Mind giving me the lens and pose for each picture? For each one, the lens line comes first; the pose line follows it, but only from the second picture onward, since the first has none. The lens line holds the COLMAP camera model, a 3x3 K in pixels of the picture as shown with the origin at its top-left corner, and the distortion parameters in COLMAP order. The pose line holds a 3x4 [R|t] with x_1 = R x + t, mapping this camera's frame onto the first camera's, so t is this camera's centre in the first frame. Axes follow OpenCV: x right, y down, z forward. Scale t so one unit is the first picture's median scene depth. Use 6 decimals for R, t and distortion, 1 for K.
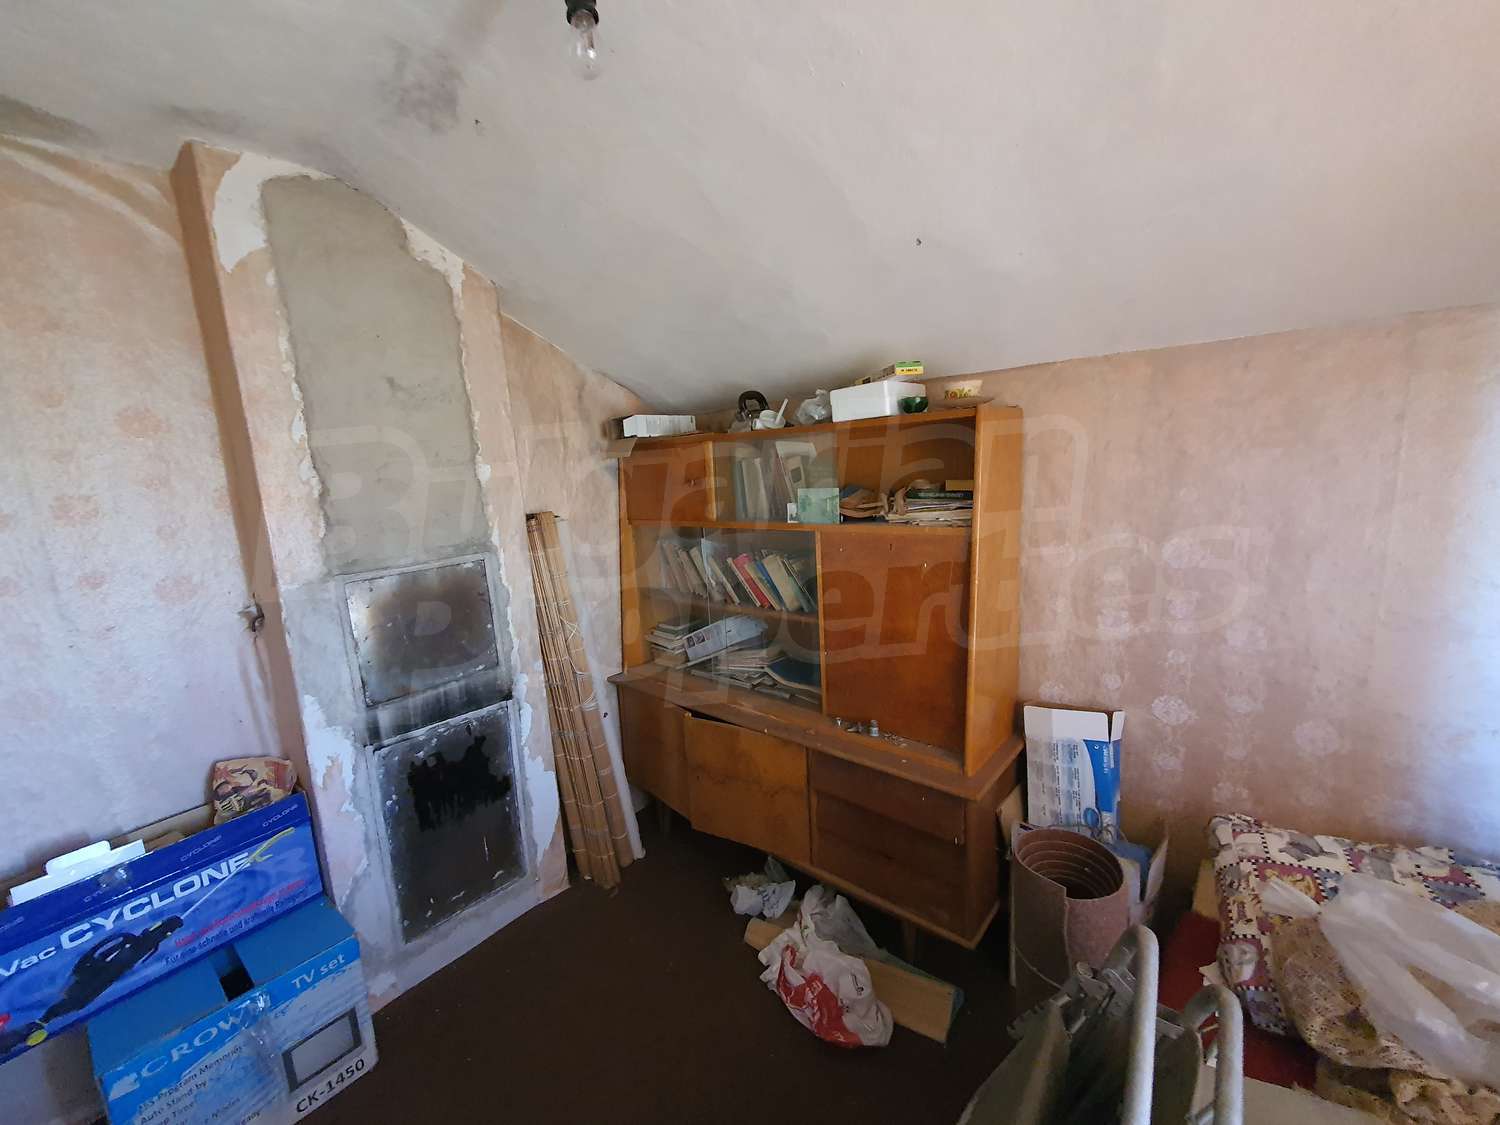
lens RADIAL K [[596.4, 0, 752.7], [0, 596.4, 561.6], [0, 0, 1]] dist [-0.002791, 0.000028]
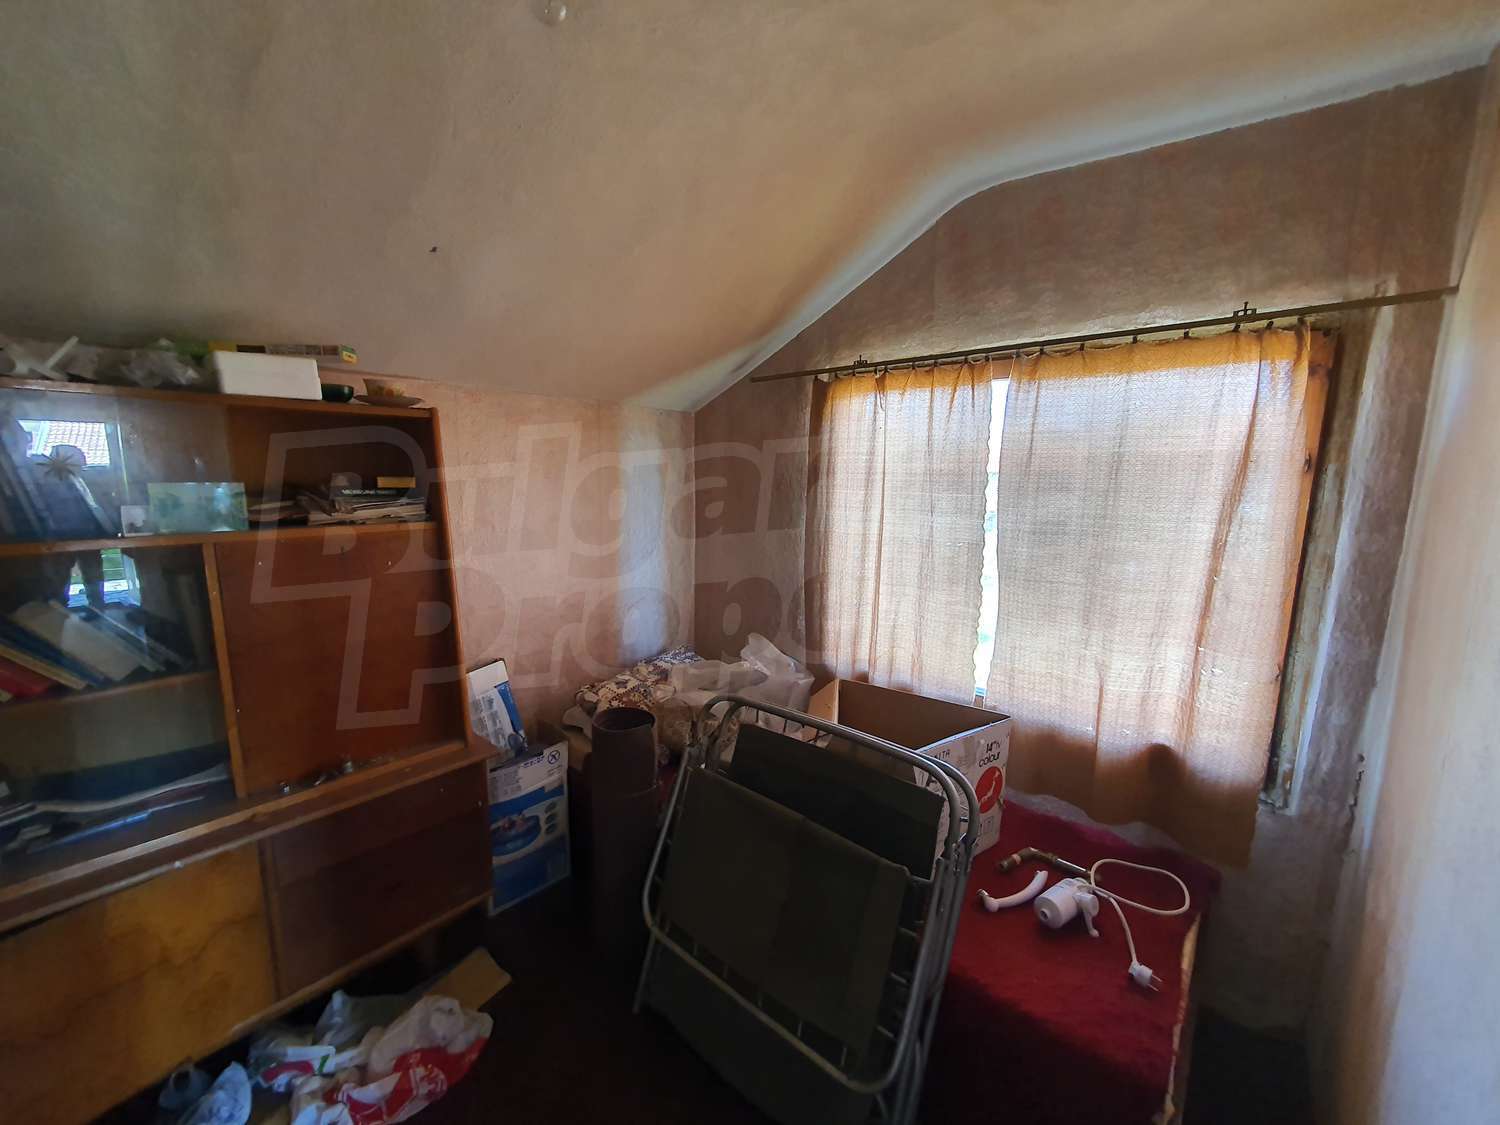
lens RADIAL K [[596.4, 0, 748.5], [0, 596.4, 560.4], [0, 0, 1]] dist [-0.002791, 0.000028]
pose [[0.005068, -0.099423, 0.995032, -0.658393], [0.140717, 0.985215, 0.097726, -0.011747], [-0.990037, 0.139523, 0.018983, 0.398252]]
